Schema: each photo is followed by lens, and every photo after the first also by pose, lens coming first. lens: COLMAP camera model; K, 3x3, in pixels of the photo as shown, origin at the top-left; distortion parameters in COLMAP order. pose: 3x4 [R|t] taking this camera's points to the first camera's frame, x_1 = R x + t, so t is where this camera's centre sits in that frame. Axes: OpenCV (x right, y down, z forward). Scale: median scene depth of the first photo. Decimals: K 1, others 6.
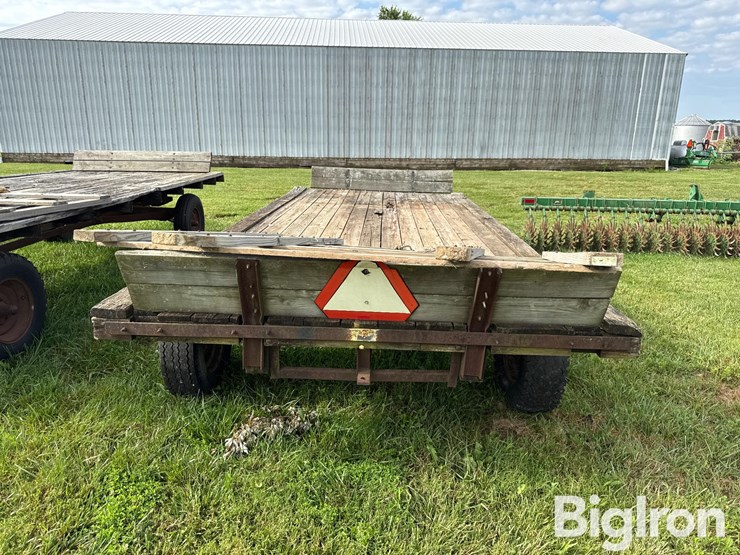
lens RADIAL K [[544.4, 0, 370.0], [0, 544.4, 277.5], [0, 0, 1]] dist [0.130776, -0.165759]
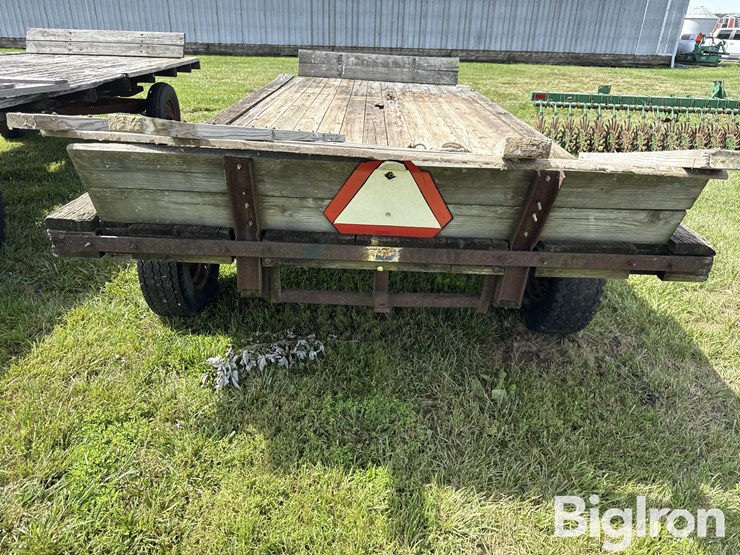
lens RADIAL K [[547.9, 0, 367.2], [0, 547.9, 295.5], [0, 0, 1]] dist [0.010473, -0.006575]
pose [[0.999693, 0.002804, 0.024616, -0.037564], [-0.007792, 0.978733, 0.204992, -0.001274], [-0.023518, -0.205121, 0.978454, 0.124769]]
